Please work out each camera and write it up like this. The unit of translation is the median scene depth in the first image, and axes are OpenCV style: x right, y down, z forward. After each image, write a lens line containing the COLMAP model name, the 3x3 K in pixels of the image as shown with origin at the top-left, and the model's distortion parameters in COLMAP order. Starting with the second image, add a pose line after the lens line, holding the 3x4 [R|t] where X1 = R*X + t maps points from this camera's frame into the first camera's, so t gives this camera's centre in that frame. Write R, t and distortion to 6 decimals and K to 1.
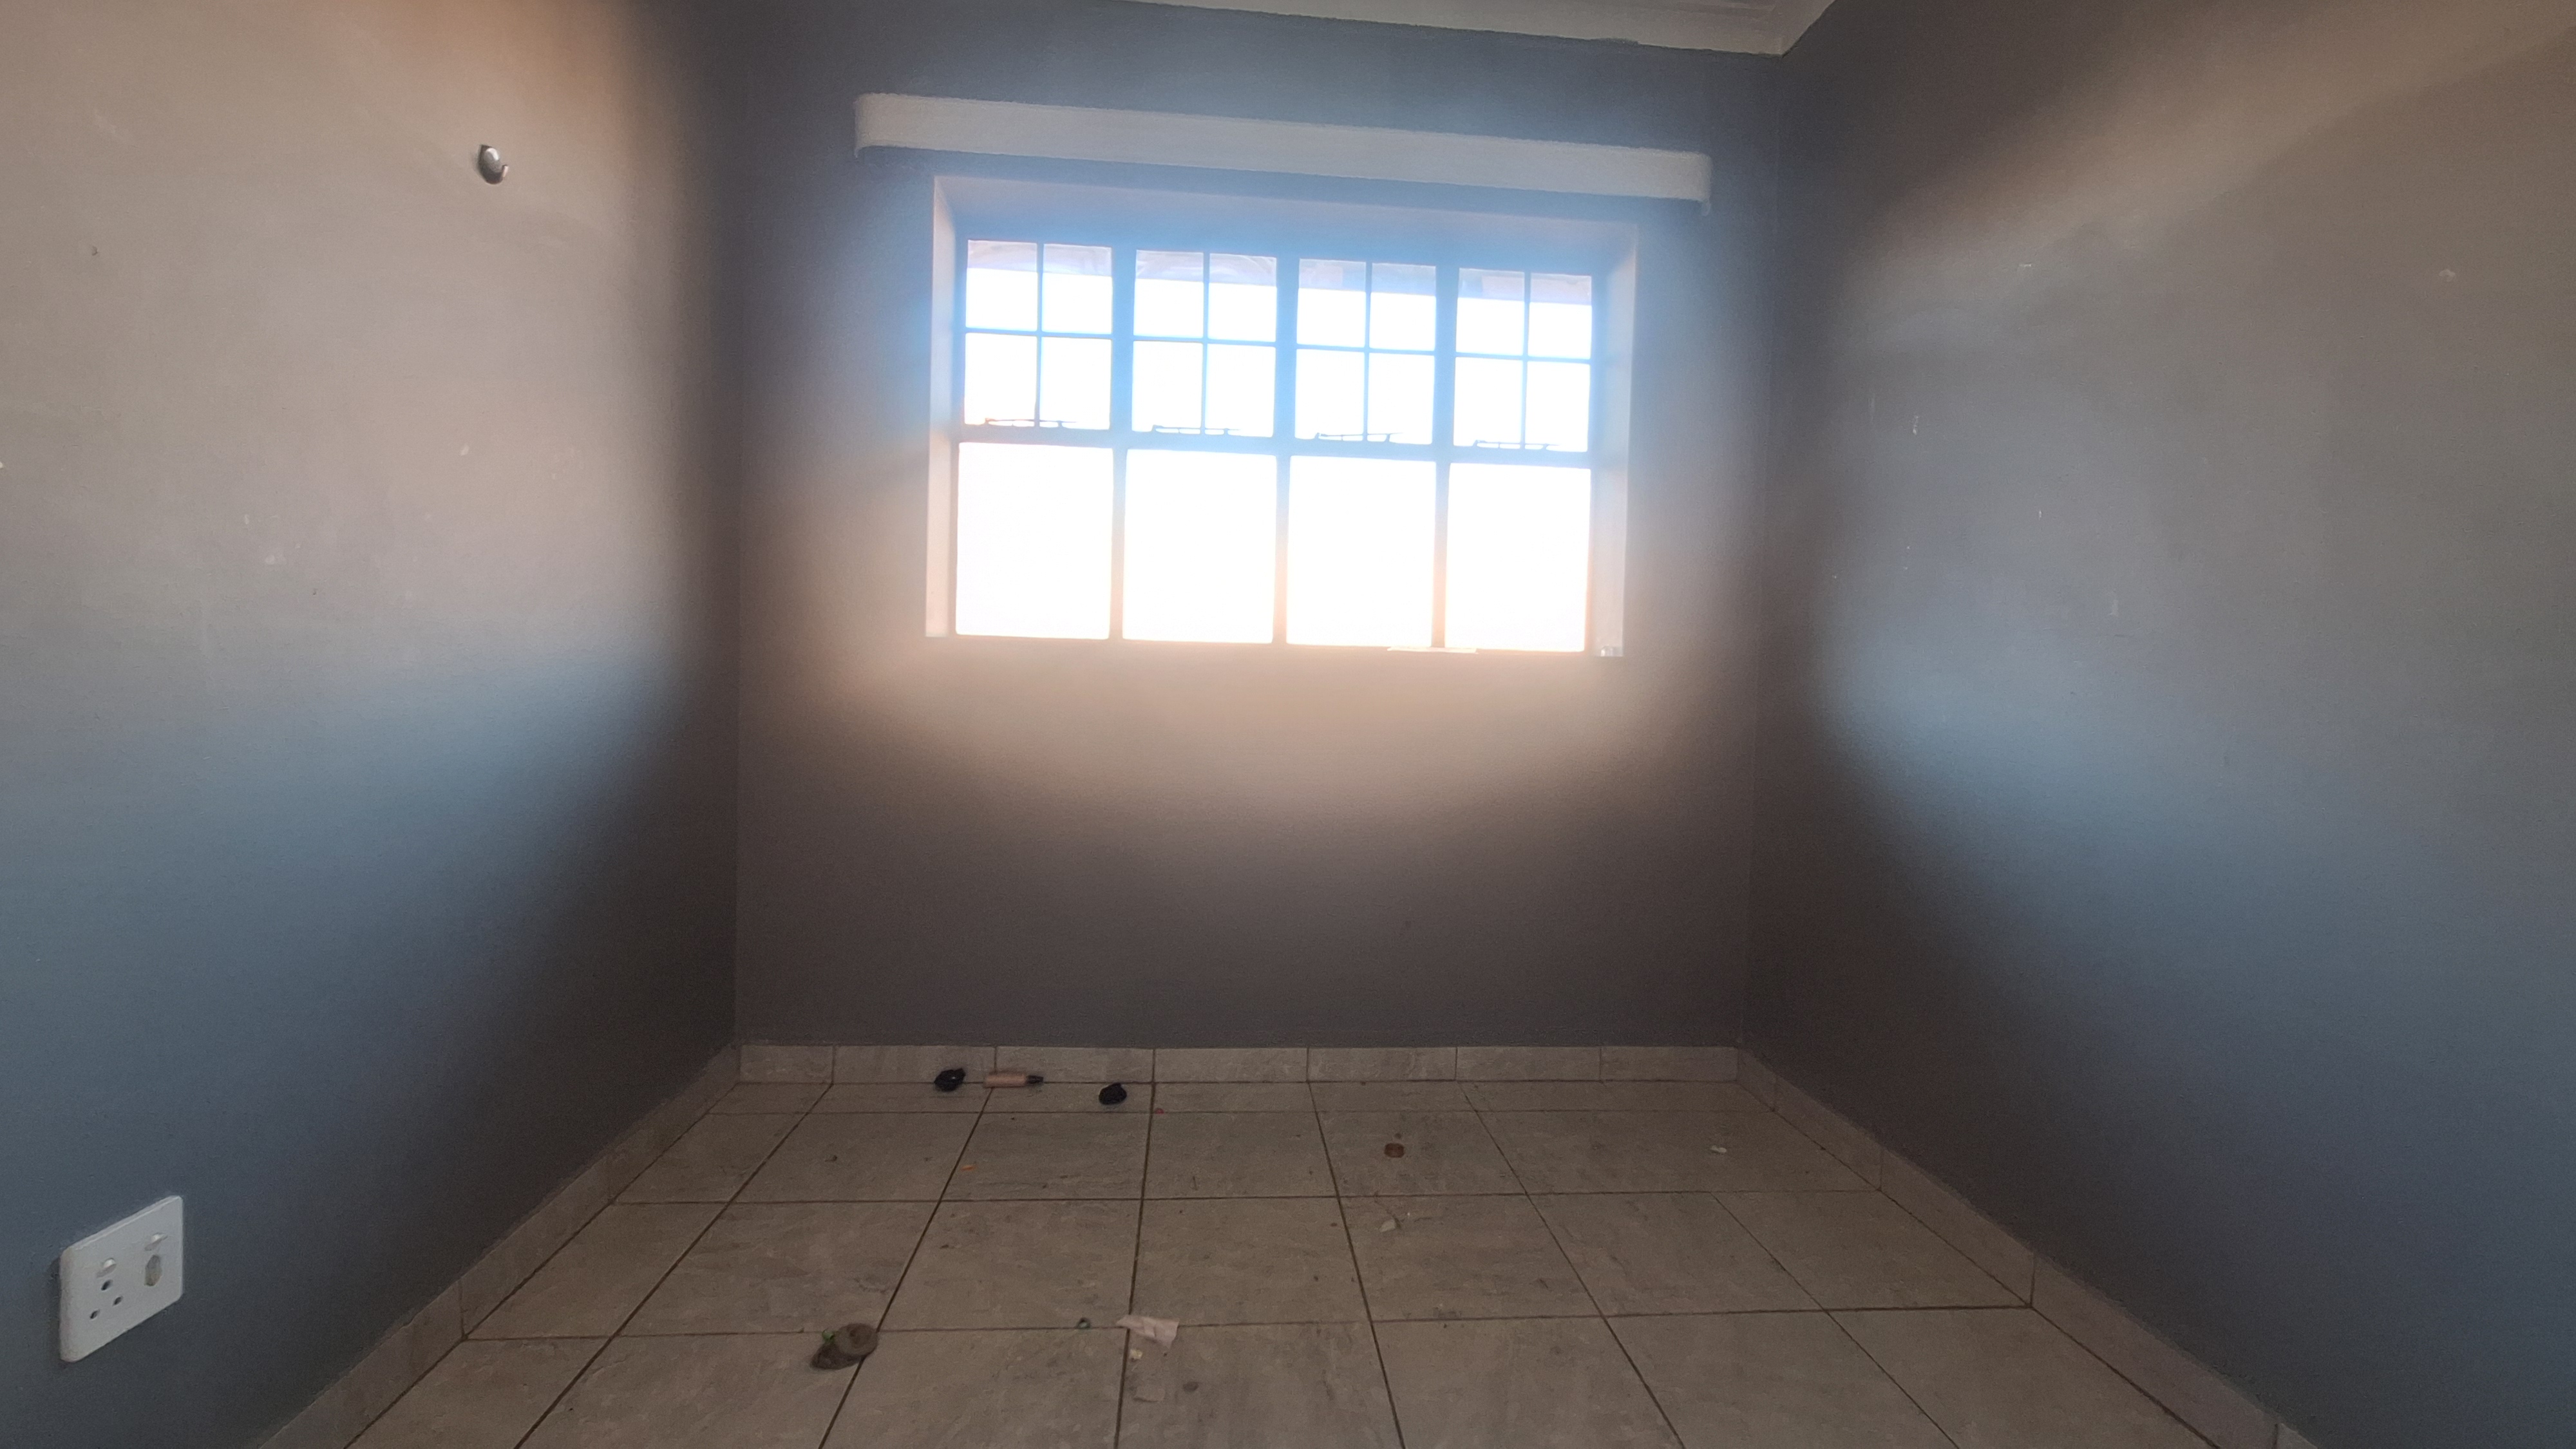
lens RADIAL K [[1020.1, 0, 1275.2], [0, 1020.1, 719.7], [0, 0, 1]] dist [-0.003126, -0.000562]
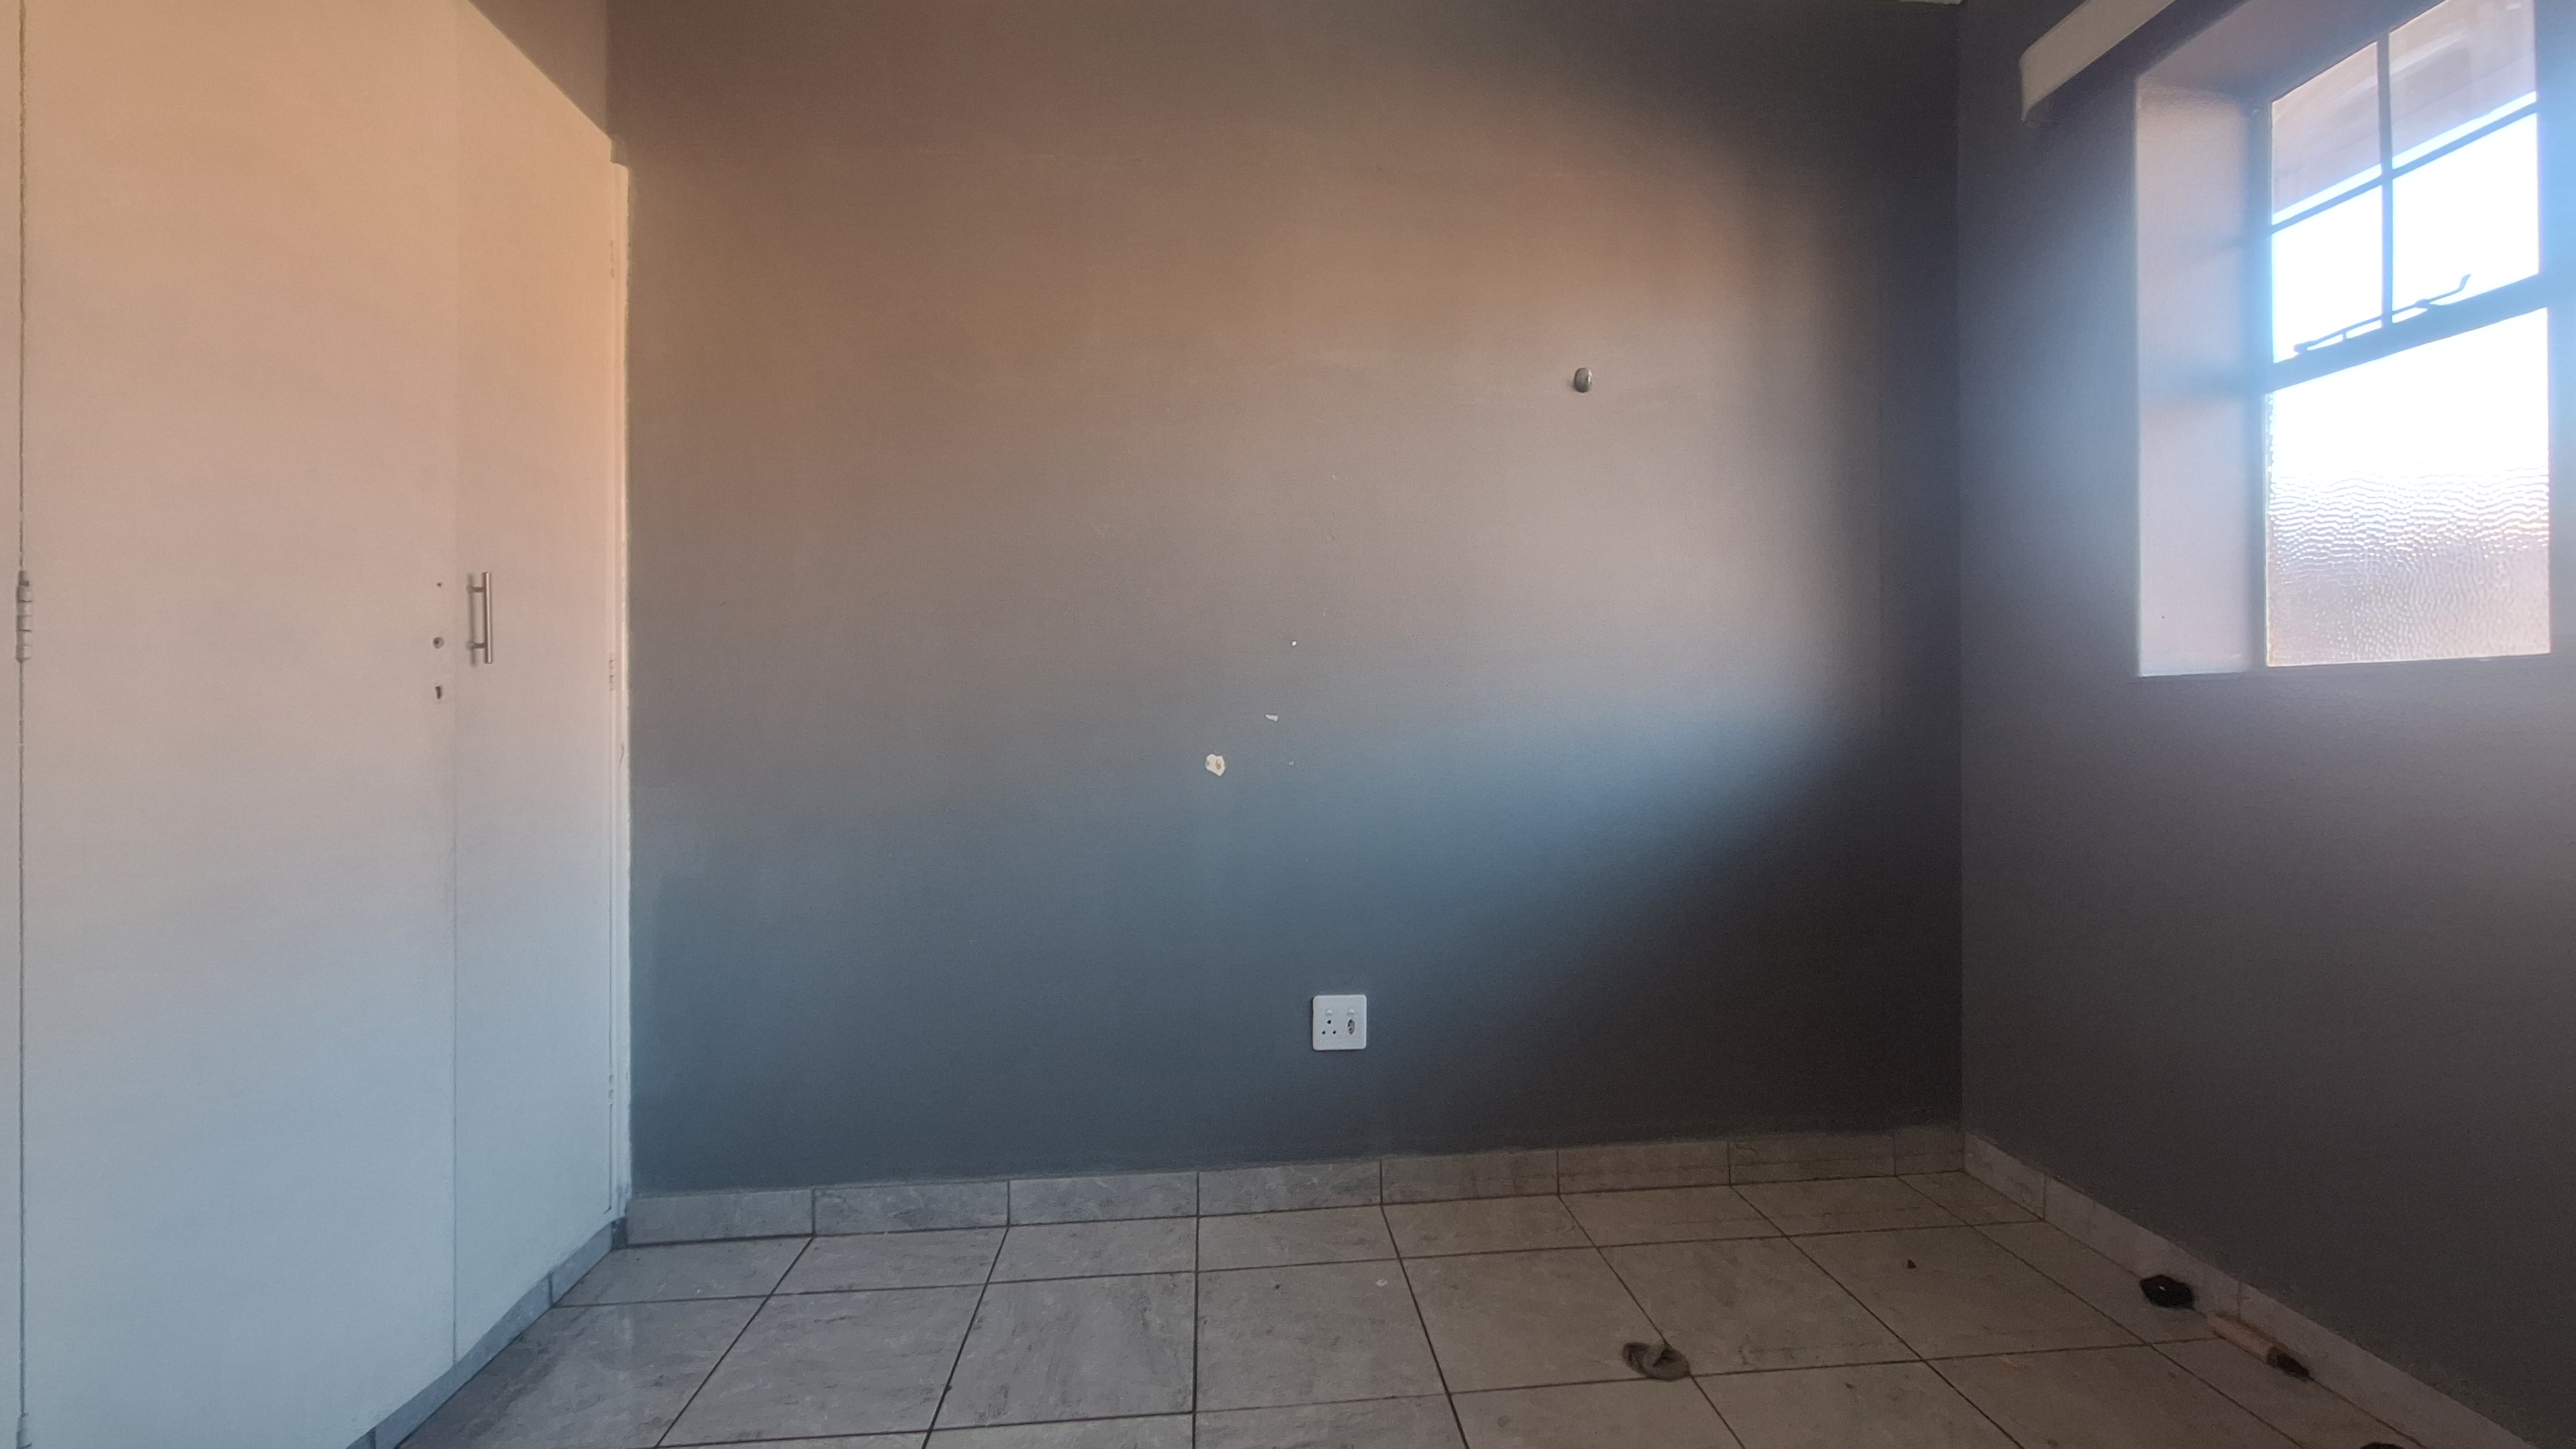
lens RADIAL K [[1020.1, 0, 1276.2], [0, 1020.1, 717.5], [0, 0, 1]] dist [-0.003126, -0.000562]
pose [[-0.008411, -0.019001, -0.999784, 0.482899], [-0.036033, 0.999176, -0.018687, -0.016906], [0.999315, 0.035868, -0.009089, 0.429877]]
